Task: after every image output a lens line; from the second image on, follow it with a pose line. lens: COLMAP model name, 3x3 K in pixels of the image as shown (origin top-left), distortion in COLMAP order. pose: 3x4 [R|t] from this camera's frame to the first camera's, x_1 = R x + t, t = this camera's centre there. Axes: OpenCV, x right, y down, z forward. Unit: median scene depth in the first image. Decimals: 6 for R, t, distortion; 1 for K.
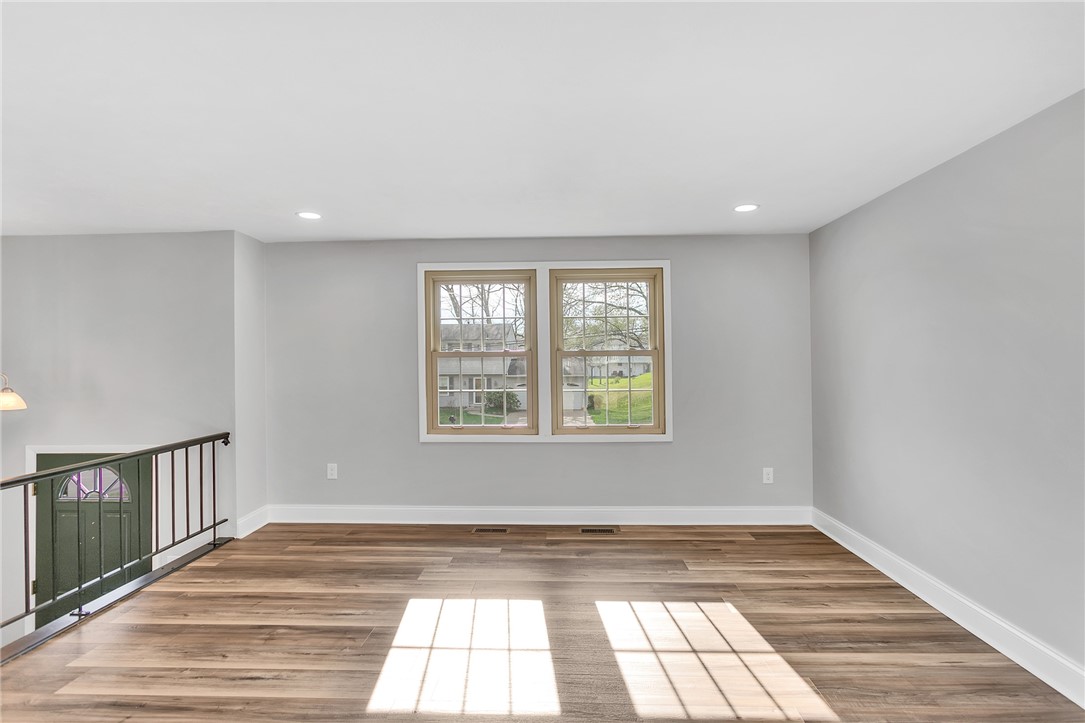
lens RADIAL K [[518.2, 0, 542.5], [0, 518.2, 361.5], [0, 0, 1]] dist [-0.020097, 0.011353]
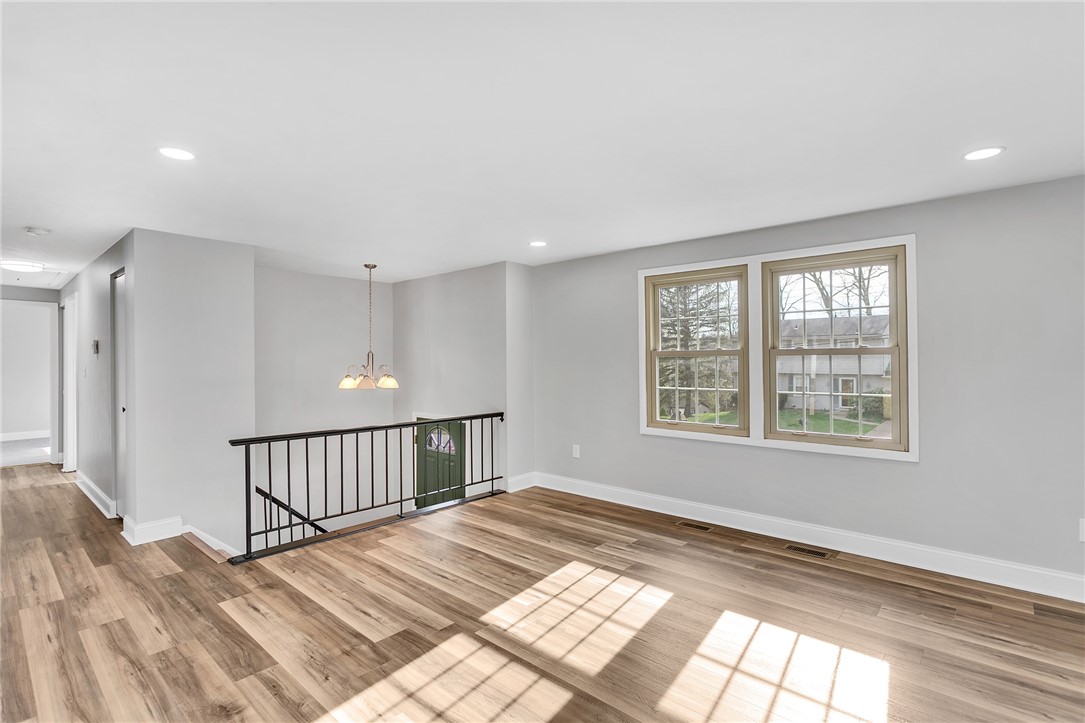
lens RADIAL K [[516.0, 0, 543.1], [0, 516.0, 358.5], [0, 0, 1]] dist [-0.013112, 0.005264]
pose [[0.770751, 0.002604, -0.637131, 0.338267], [-0.003374, 0.999994, 0.000006, -0.002652], [0.637127, 0.002145, 0.770756, 0.030474]]
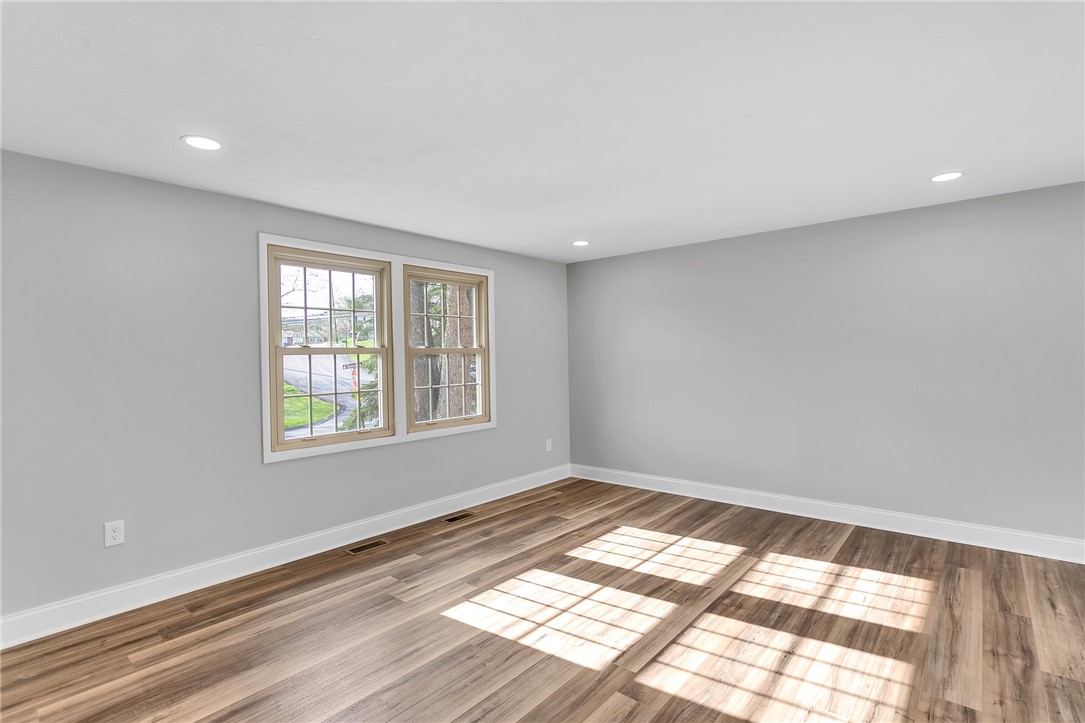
lens RADIAL K [[527.8, 0, 545.0], [0, 527.8, 358.5], [0, 0, 1]] dist [-0.015508, 0.007275]
pose [[0.609212, -0.004804, 0.792993, -0.681311], [0.009942, 0.999949, -0.001580, 0.004253], [-0.792945, 0.008846, 0.609229, 0.209211]]
